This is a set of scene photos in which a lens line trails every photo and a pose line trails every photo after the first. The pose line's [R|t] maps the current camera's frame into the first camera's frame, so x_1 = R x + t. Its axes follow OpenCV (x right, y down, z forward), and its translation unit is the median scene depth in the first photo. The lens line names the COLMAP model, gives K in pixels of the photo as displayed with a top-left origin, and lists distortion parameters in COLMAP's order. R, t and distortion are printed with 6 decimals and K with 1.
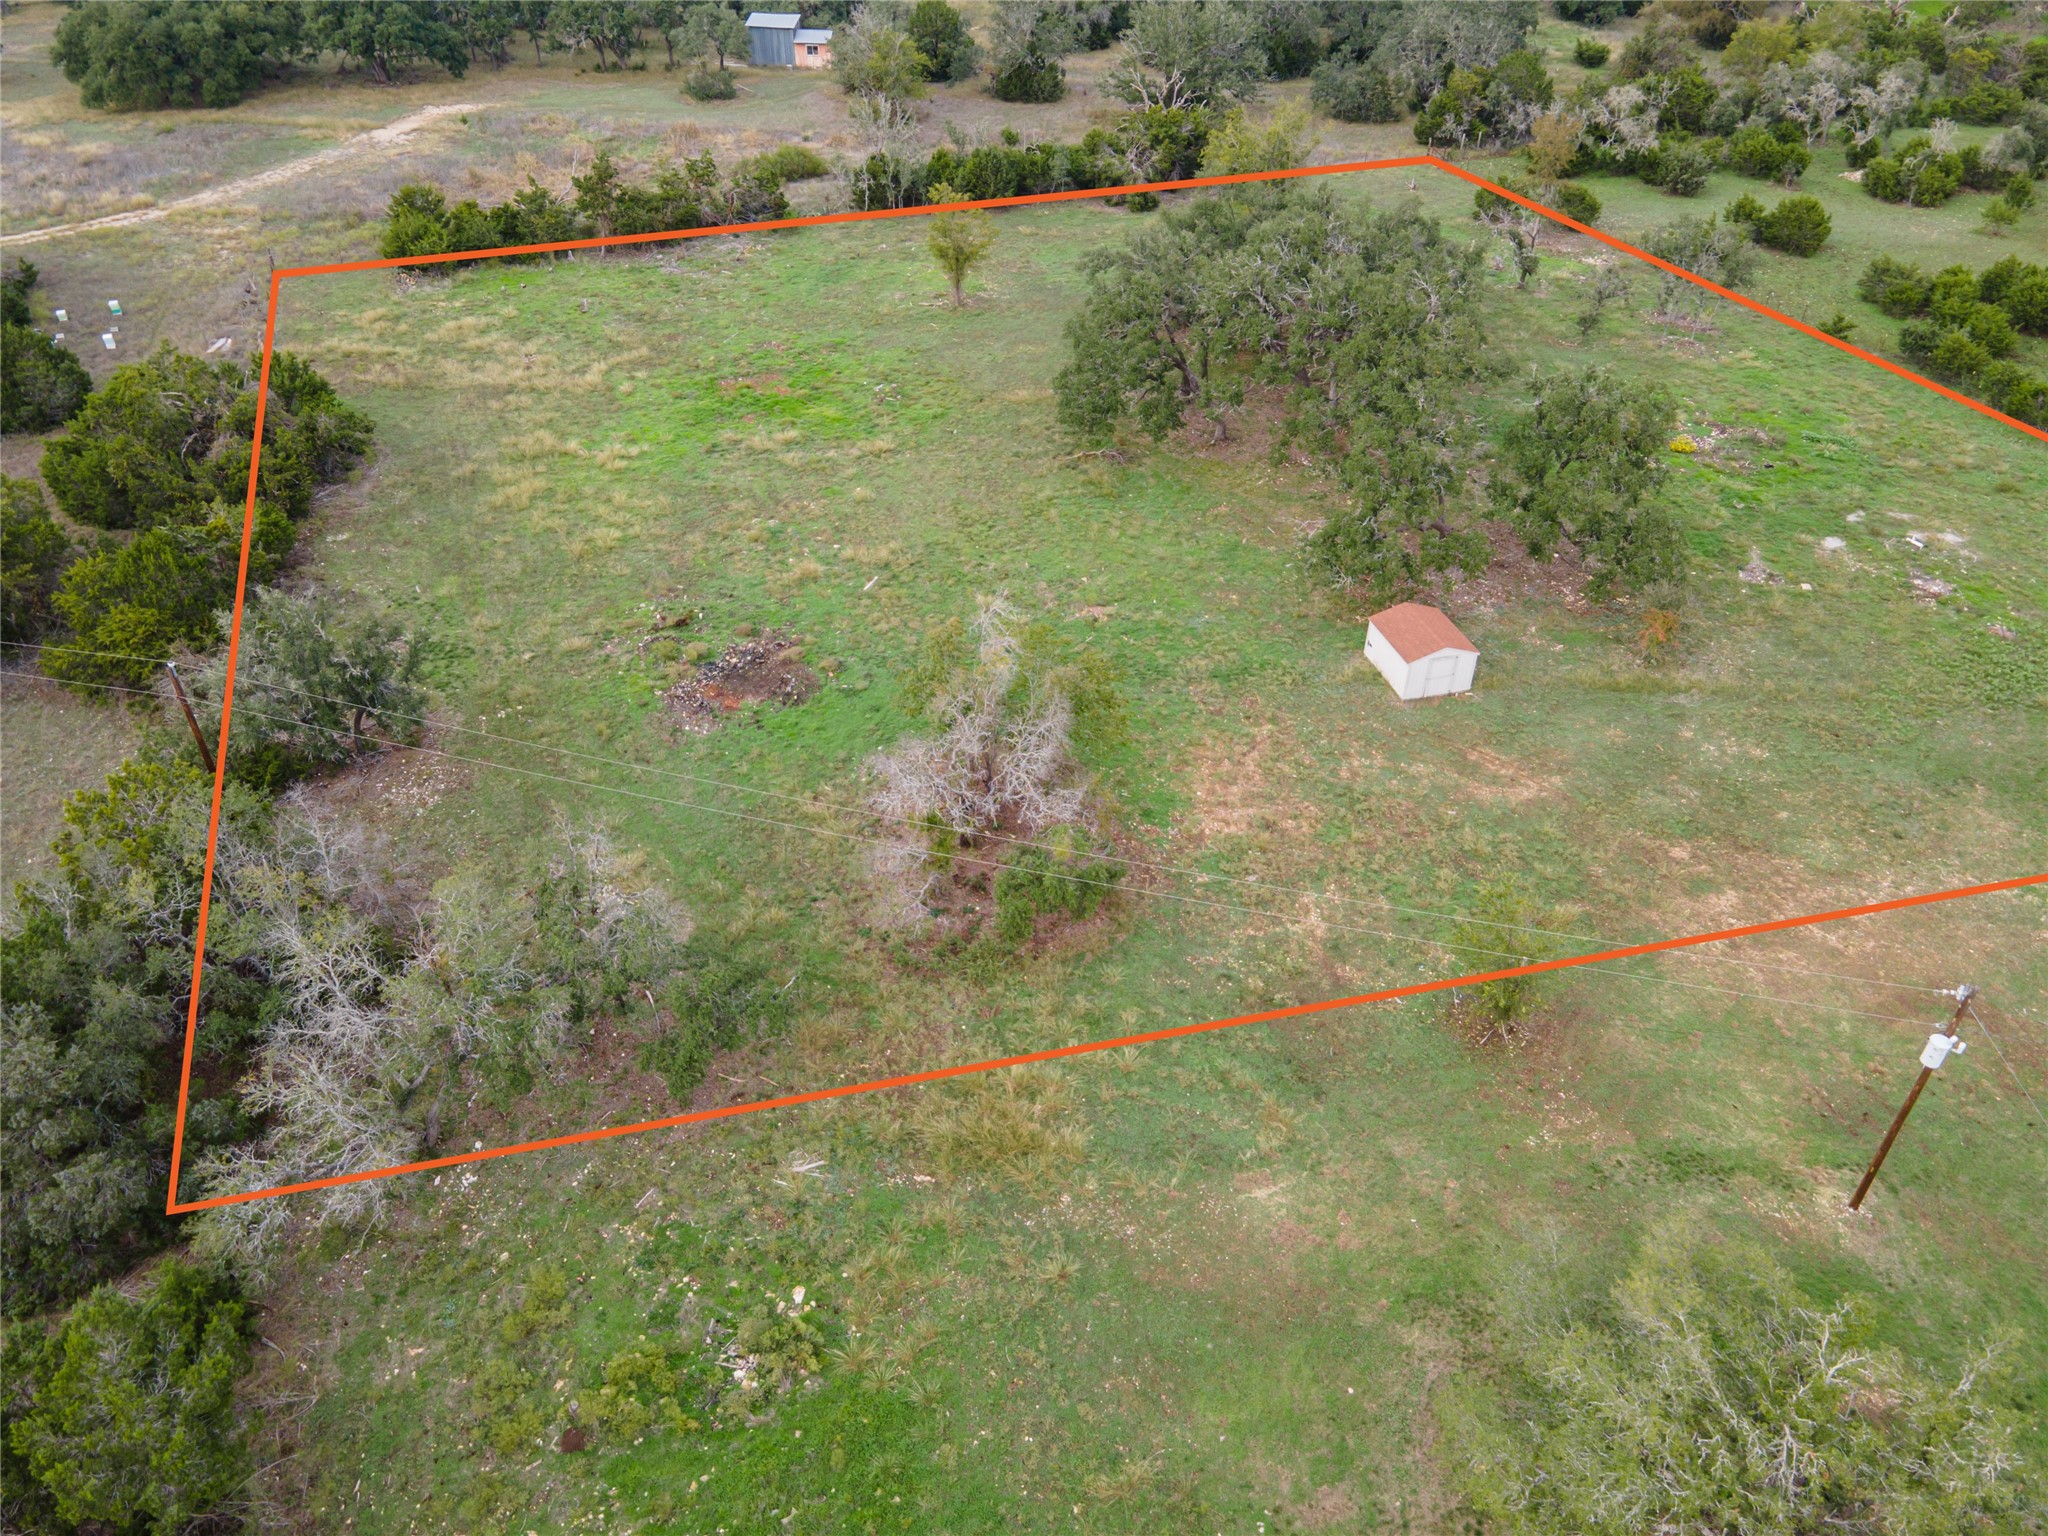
lens RADIAL K [[1520.1, 0, 1024.0], [0, 1520.1, 768.0], [0, 0, 1]] dist [0.041460, 0.009498]
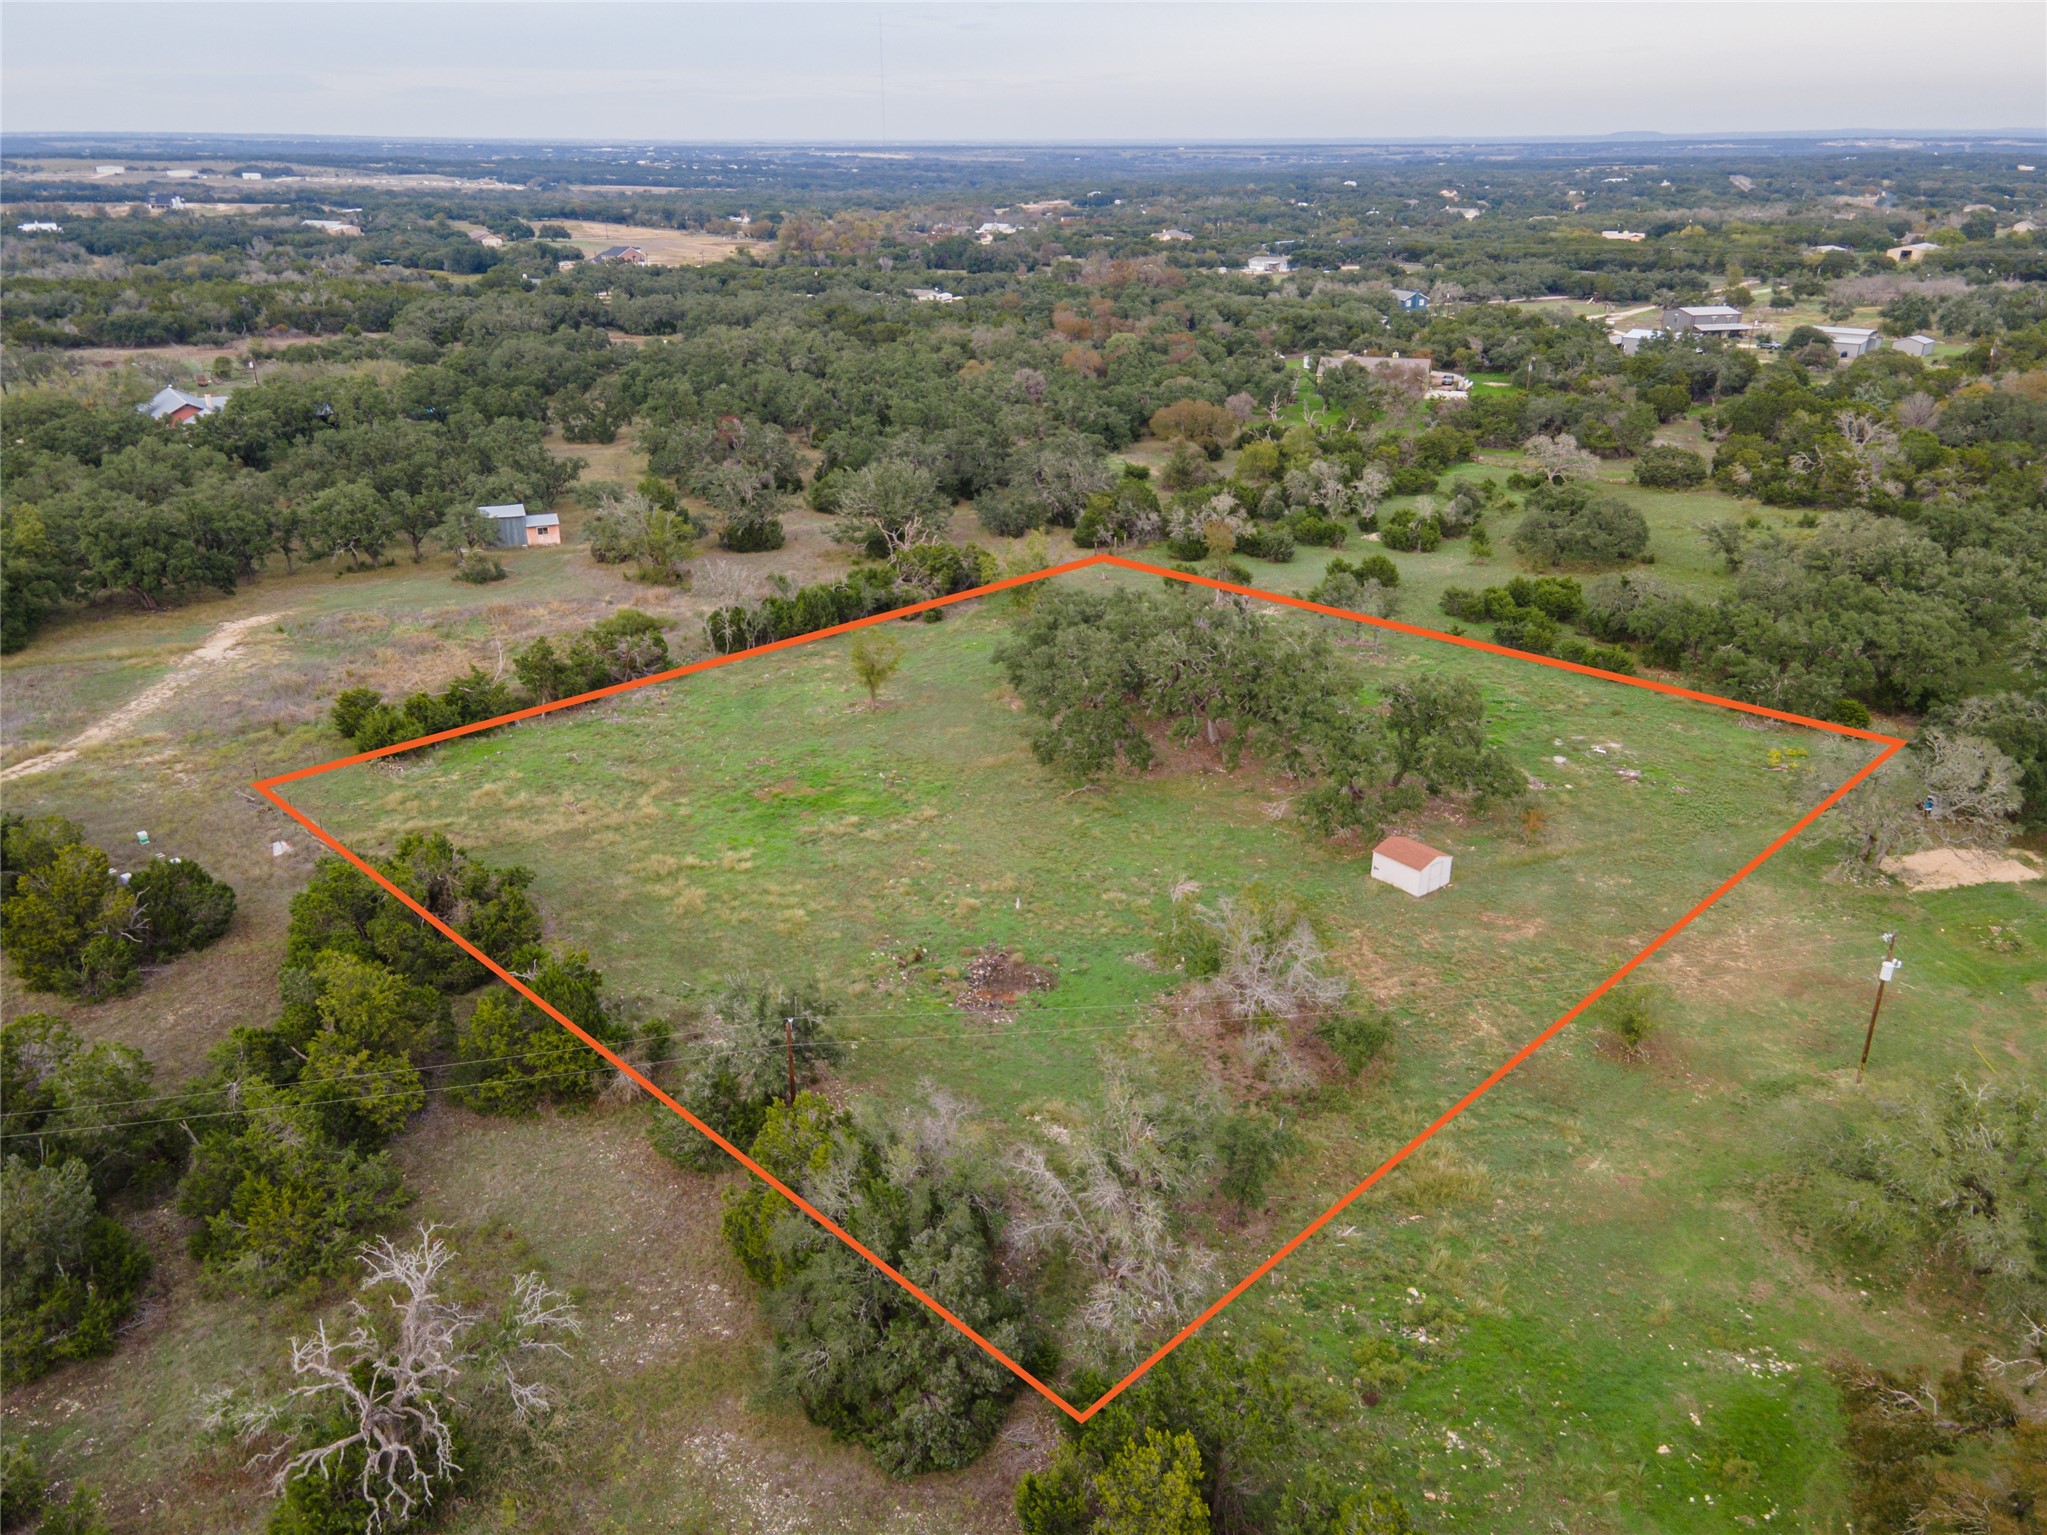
lens RADIAL K [[1519.3, 0, 1023.5], [0, 1519.3, 767.5], [0, 0, 1]] dist [0.041460, 0.009498]
pose [[0.914120, -0.170192, 0.367993, -0.381458], [0.251916, 0.949588, -0.186604, 0.010335], [-0.317683, 0.263282, 0.910912, -0.168736]]
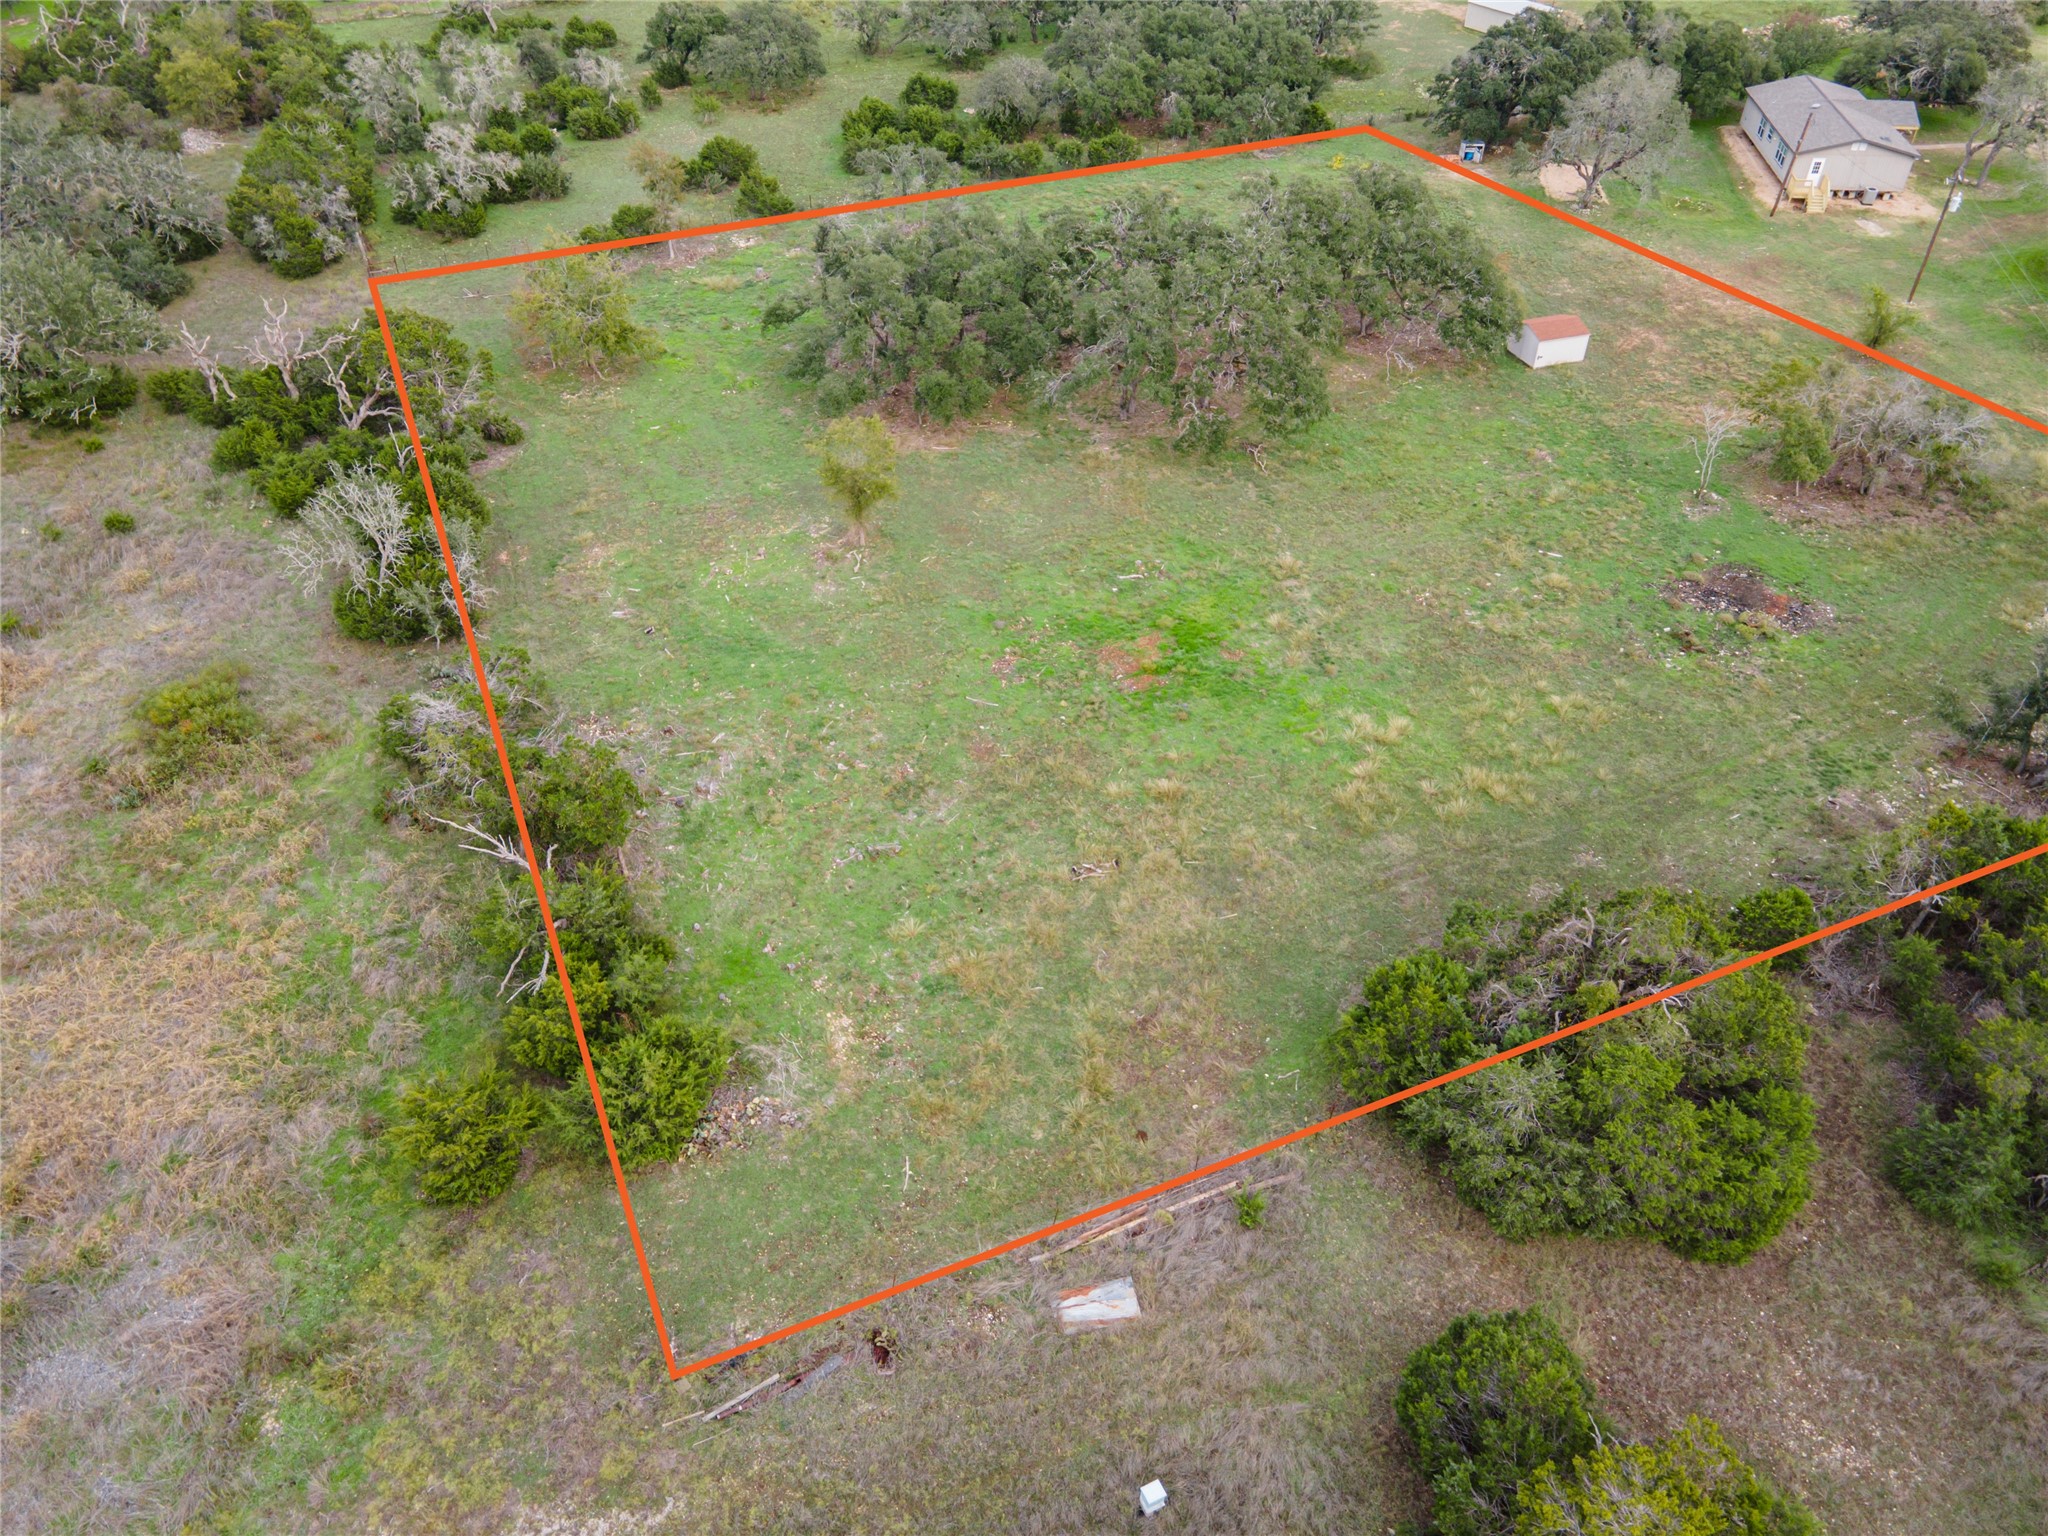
lens RADIAL K [[1467.2, 0, 1024.0], [0, 1467.2, 768.0], [0, 0, 1]] dist [0.046672, 0.008022]
pose [[-0.066573, -0.637266, 0.767763, -0.681384], [0.587129, 0.597131, 0.546547, -0.572585], [-0.806751, 0.487161, 0.334405, 0.688558]]
